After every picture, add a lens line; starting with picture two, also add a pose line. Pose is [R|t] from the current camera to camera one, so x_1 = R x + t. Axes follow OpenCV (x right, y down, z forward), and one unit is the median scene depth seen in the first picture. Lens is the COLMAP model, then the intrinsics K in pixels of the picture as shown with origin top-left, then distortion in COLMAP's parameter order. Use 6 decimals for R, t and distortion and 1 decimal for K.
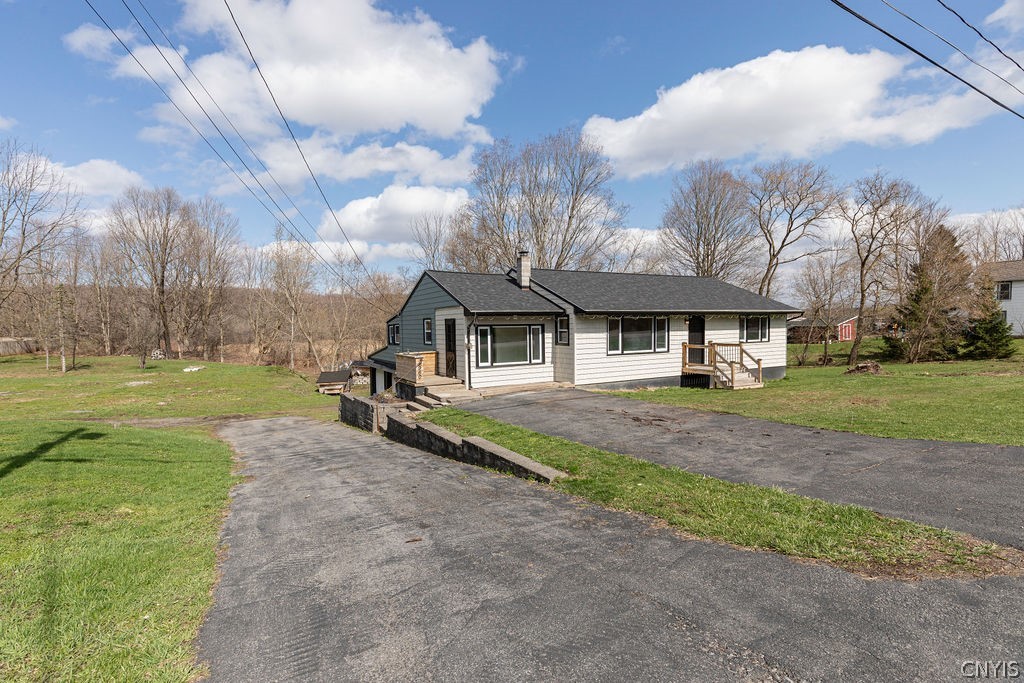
lens RADIAL K [[473.7, 0, 510.8], [0, 473.7, 318.4], [0, 0, 1]] dist [0.001525, 0.000330]
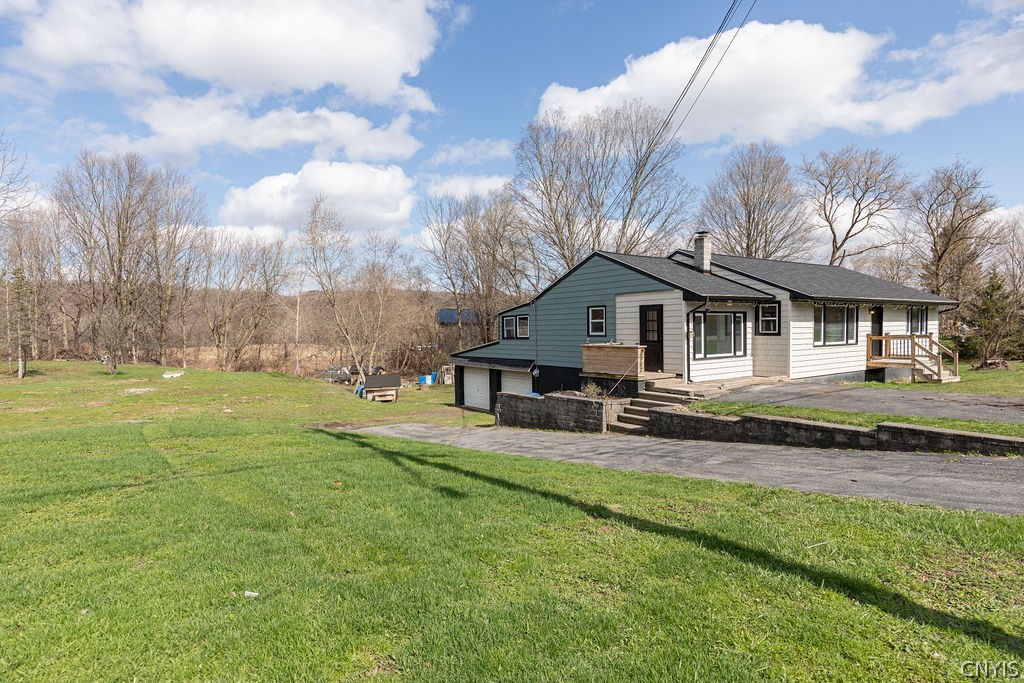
lens RADIAL K [[549.9, 0, 512.0], [0, 549.9, 341.5], [0, 0, 1]] dist [-0.002449, -0.000345]
pose [[0.994859, -0.000647, 0.101267, -0.468413], [-0.003183, 0.999286, 0.037654, 0.029826], [-0.101219, -0.037783, 0.994146, 0.012571]]
